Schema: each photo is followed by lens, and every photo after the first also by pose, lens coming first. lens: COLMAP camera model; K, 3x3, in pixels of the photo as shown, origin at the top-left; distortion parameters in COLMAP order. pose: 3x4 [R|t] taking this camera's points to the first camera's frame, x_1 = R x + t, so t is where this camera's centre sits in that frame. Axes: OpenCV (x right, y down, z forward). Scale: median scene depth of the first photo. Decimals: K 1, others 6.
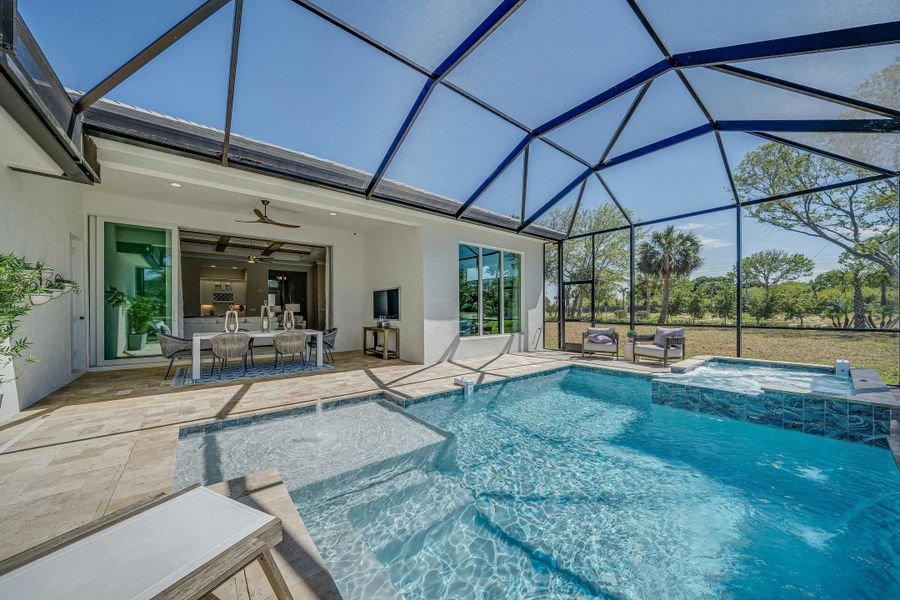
lens RADIAL K [[321.4, 0, 449.6], [0, 321.4, 308.8], [0, 0, 1]] dist [-0.002079, -0.000184]
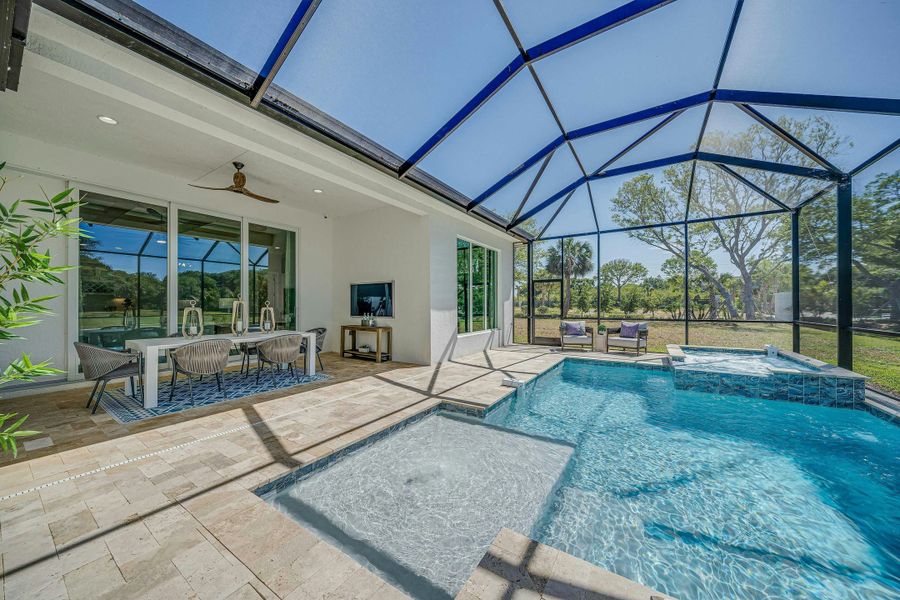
lens RADIAL K [[314.0, 0, 450.0], [0, 314.0, 300.0], [0, 0, 1]] dist [-0.001786, -0.000064]
pose [[0.948458, 0.006686, 0.316833, -0.299319], [-0.003036, 0.999923, -0.012012, -0.004154], [-0.316889, 0.010431, 0.948405, 0.121196]]
